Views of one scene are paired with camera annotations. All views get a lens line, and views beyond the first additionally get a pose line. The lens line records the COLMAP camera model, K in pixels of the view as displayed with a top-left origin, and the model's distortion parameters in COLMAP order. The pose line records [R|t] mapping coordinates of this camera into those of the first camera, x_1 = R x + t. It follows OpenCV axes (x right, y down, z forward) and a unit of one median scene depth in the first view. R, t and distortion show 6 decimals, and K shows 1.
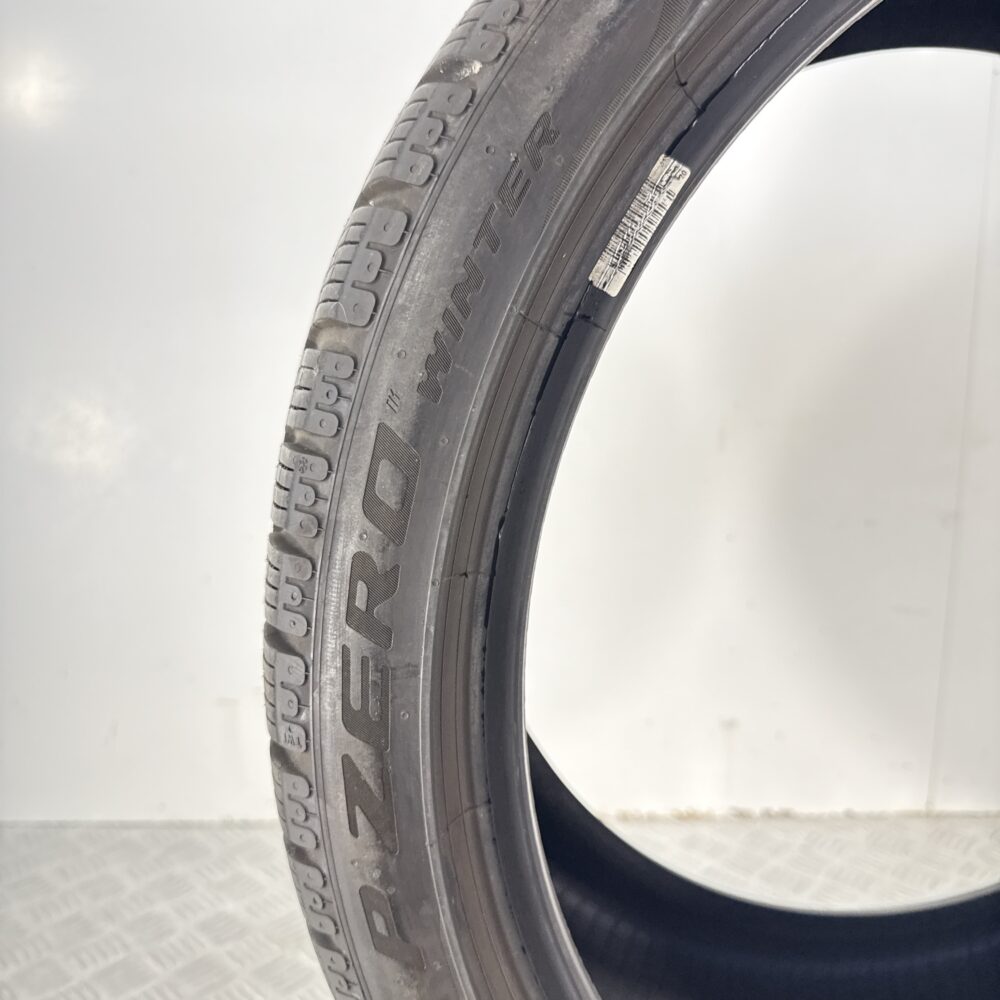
lens RADIAL K [[910.5, 0, 504.1], [0, 910.5, 489.5], [0, 0, 1]] dist [0.119032, -0.257887]
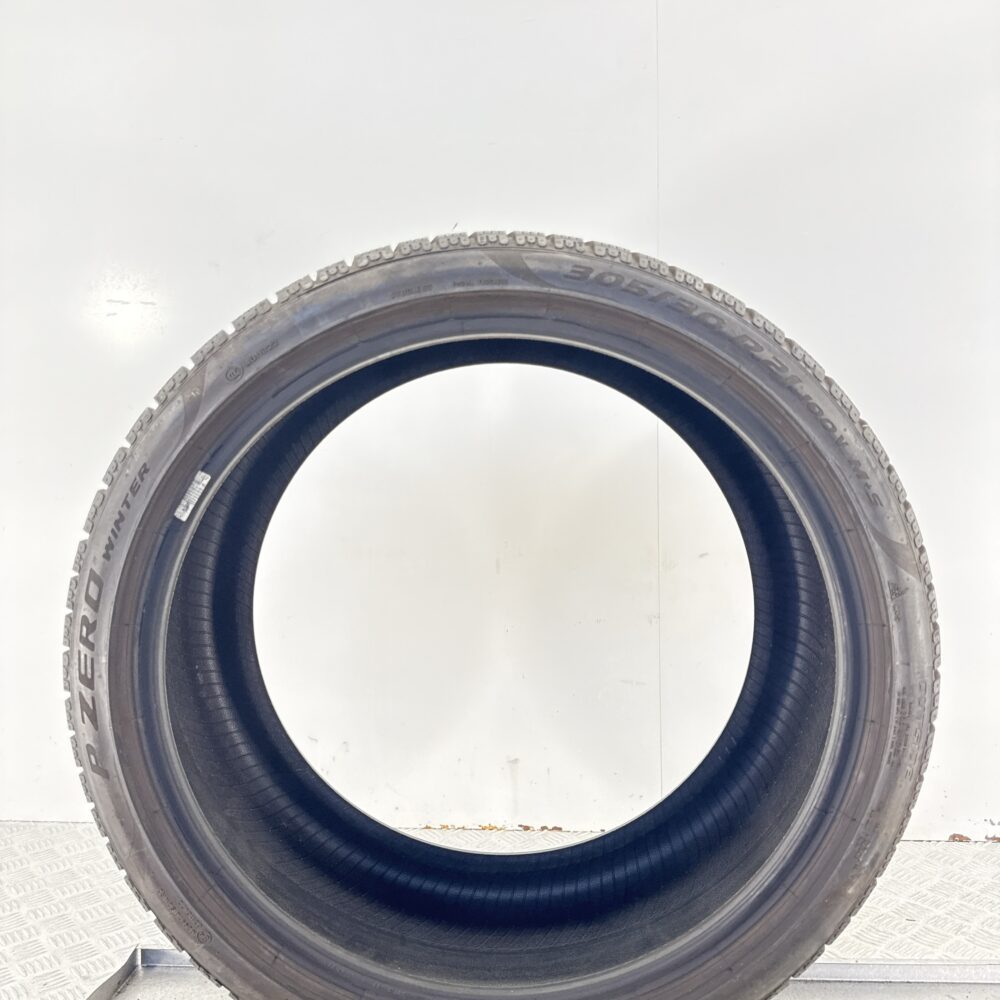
lens RADIAL K [[910.5, 0, 504.1], [0, 910.5, 489.5], [0, 0, 1]] dist [0.119032, -0.257887]
pose [[0.992866, -0.008671, -0.118918, 1.398422], [-0.005548, 0.992912, -0.118719, 0.015388], [0.119105, 0.118532, 0.985781, -1.599054]]
